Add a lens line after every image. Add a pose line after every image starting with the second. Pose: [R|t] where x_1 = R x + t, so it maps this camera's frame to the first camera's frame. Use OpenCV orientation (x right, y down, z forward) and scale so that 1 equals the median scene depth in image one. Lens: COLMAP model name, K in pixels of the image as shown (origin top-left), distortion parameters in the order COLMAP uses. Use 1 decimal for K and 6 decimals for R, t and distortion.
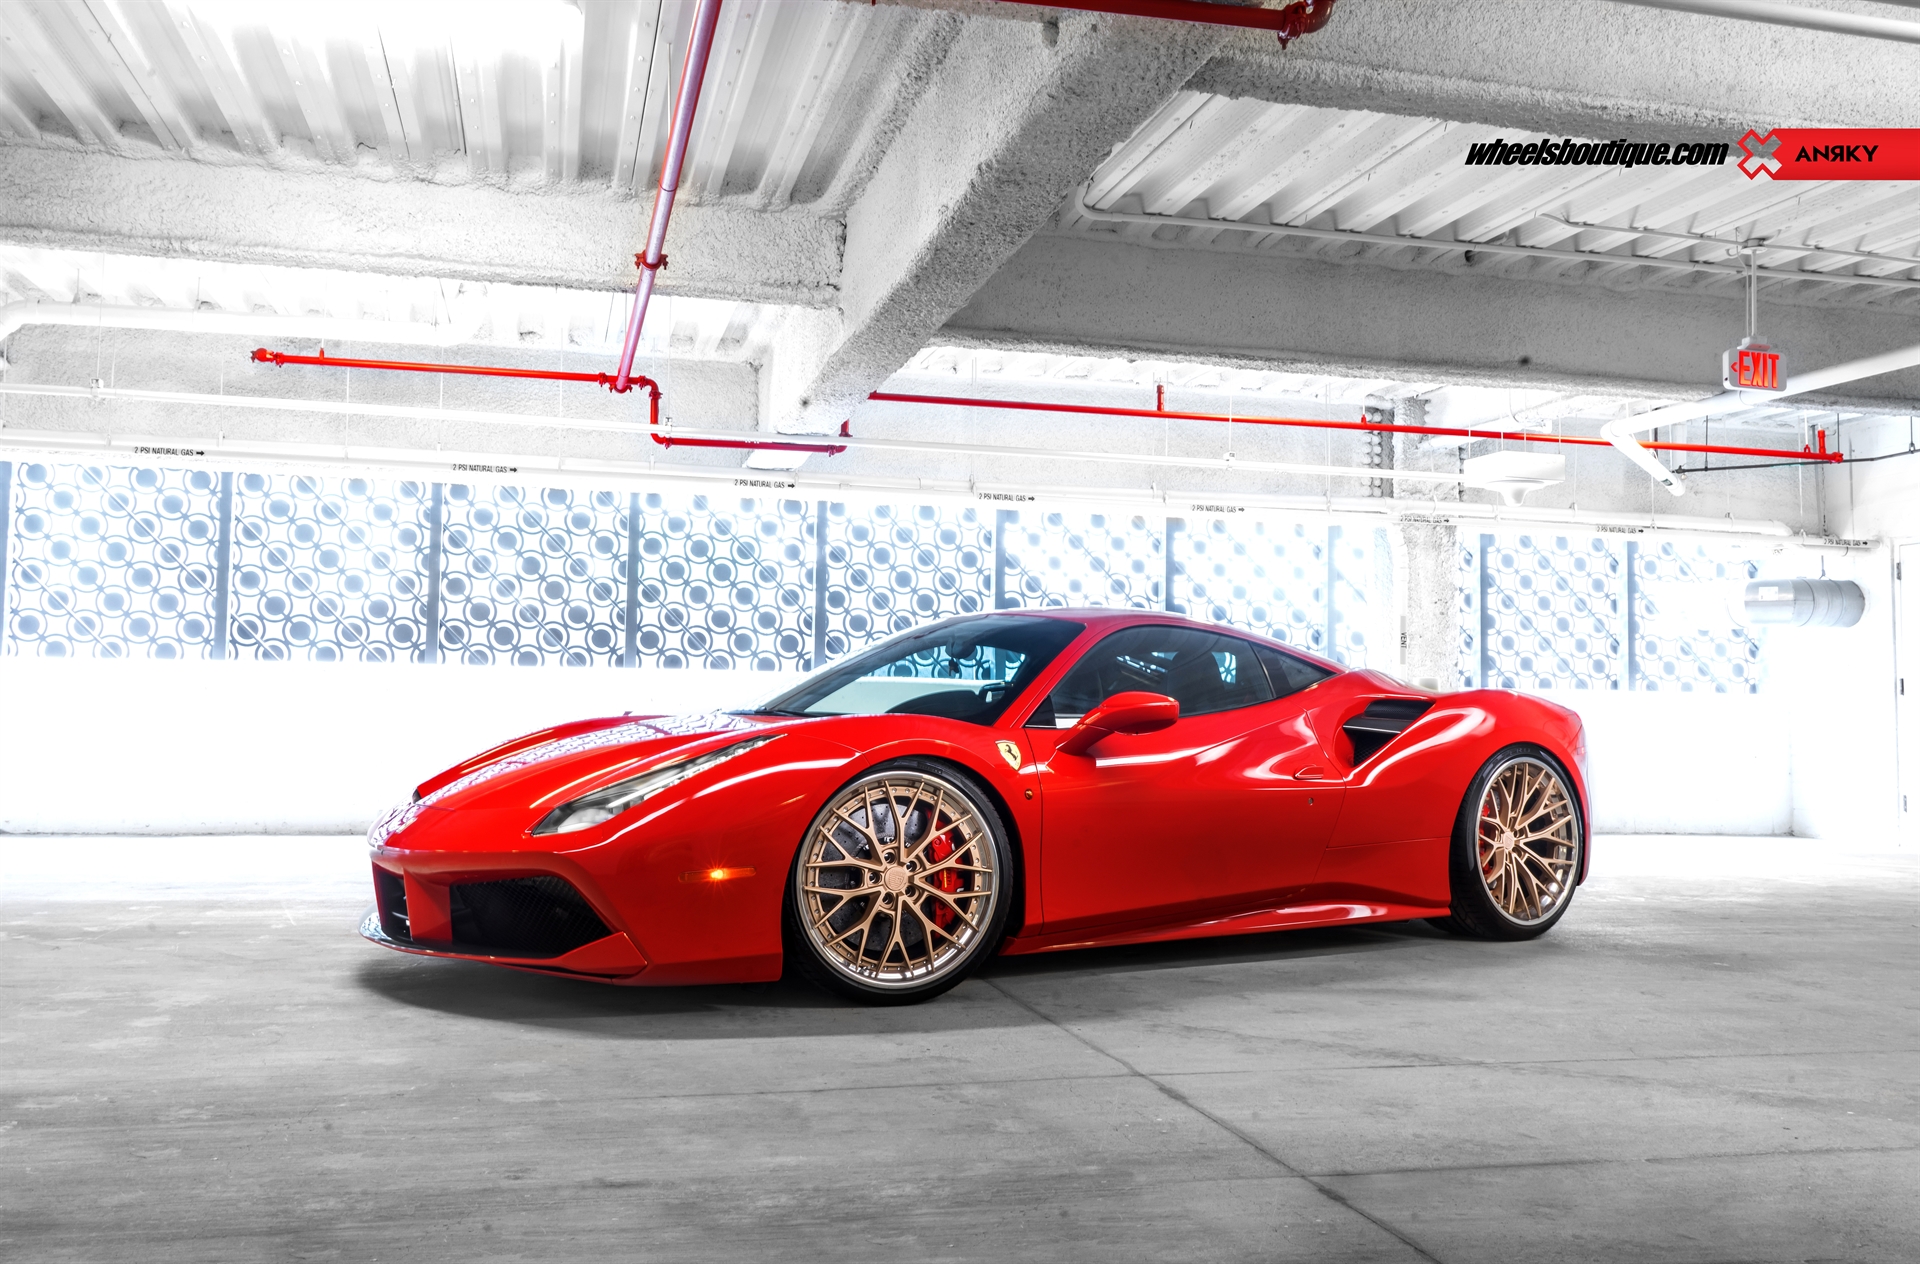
lens RADIAL K [[1624.0, 0, 960.0], [0, 1624.0, 632.0], [0, 0, 1]] dist [-0.017754, 0.004113]
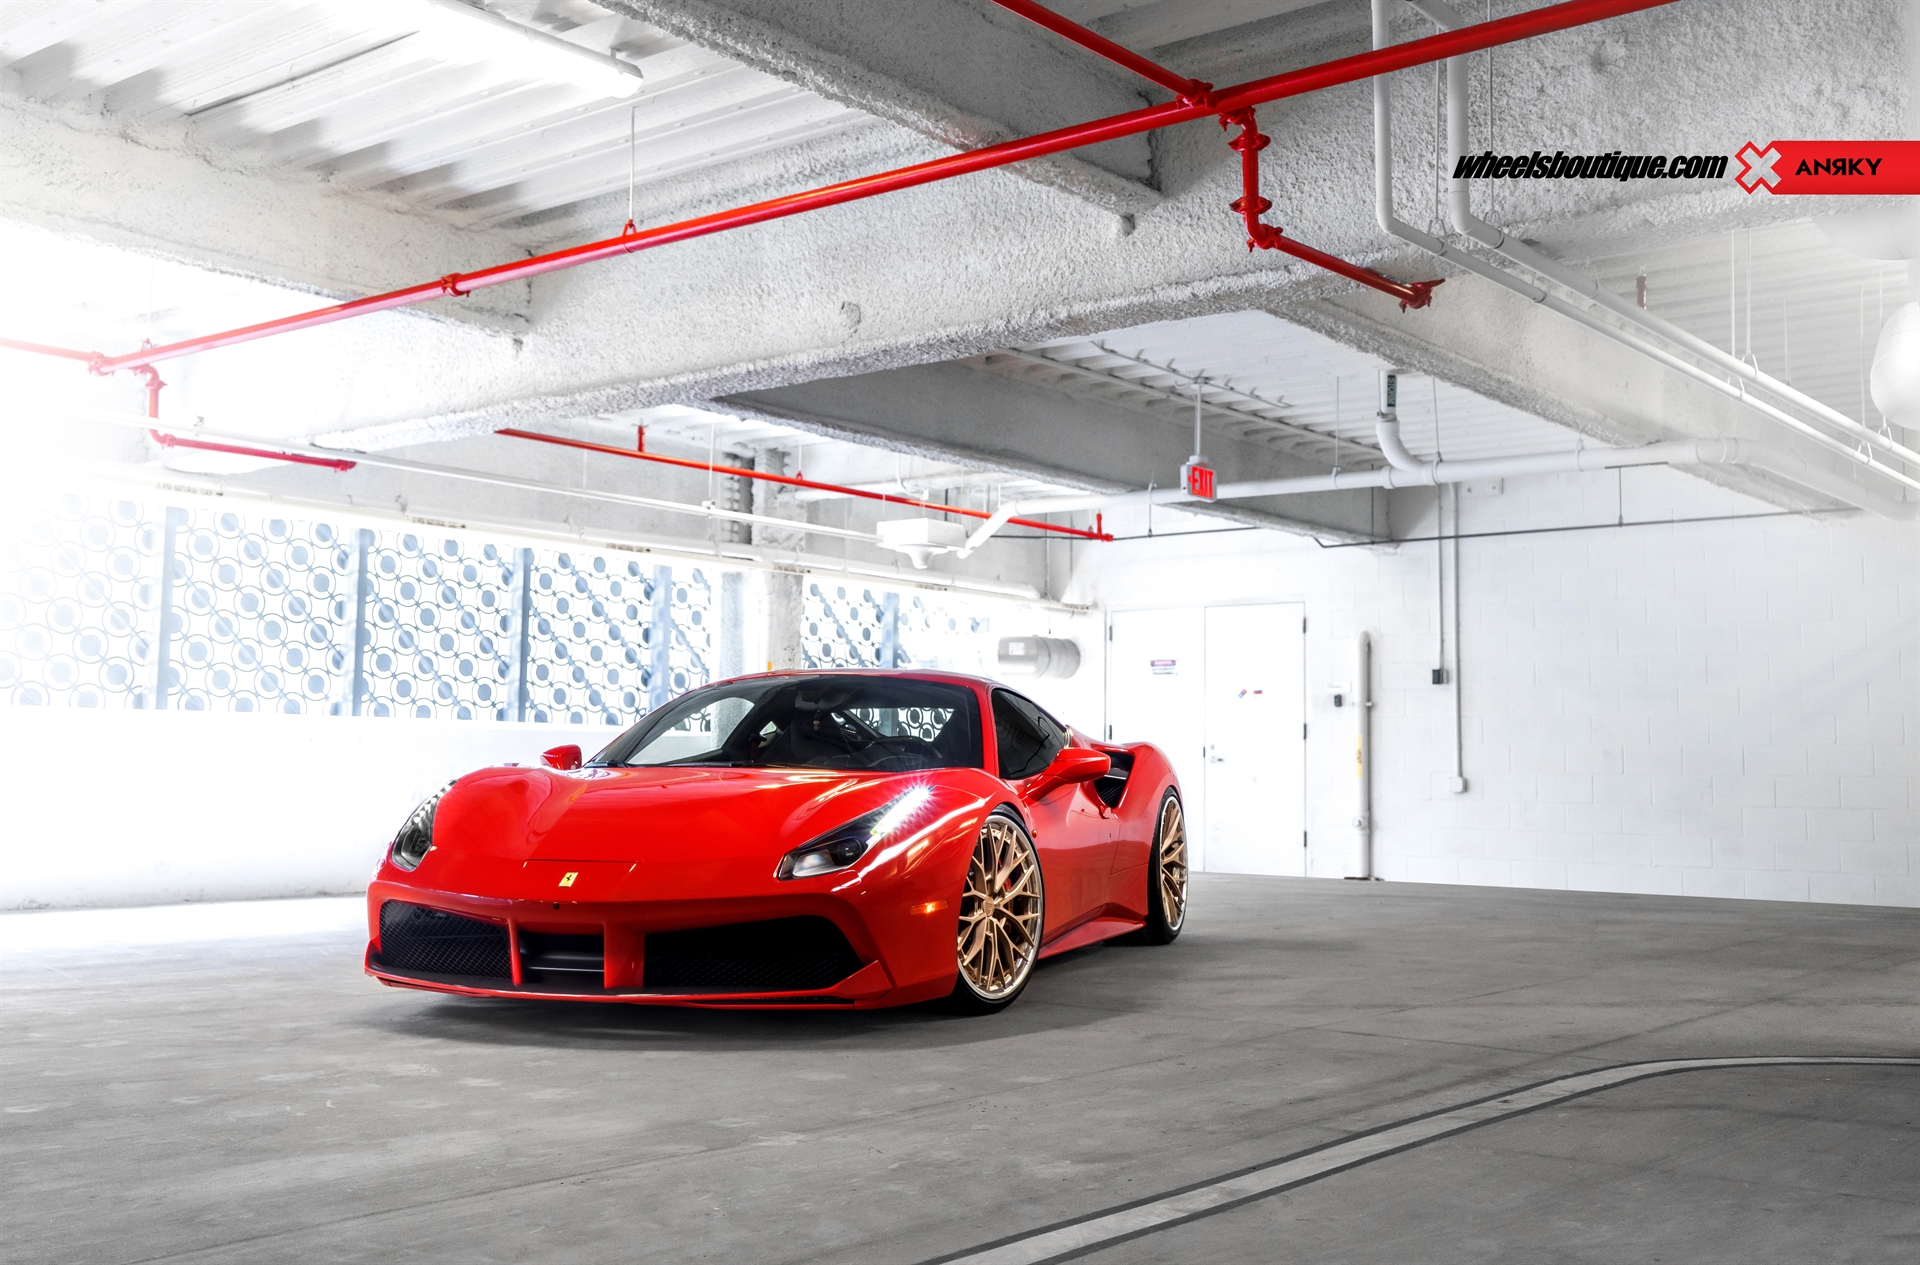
lens RADIAL K [[1969.1, 0, 959.6], [0, 1969.1, 652.5], [0, 0, 1]] dist [0.169100, 0.003311]
pose [[0.806356, 0.032950, 0.590513, -0.354693], [-0.035197, 0.999351, -0.007700, -0.010745], [-0.590383, -0.014576, 0.806992, -0.070389]]
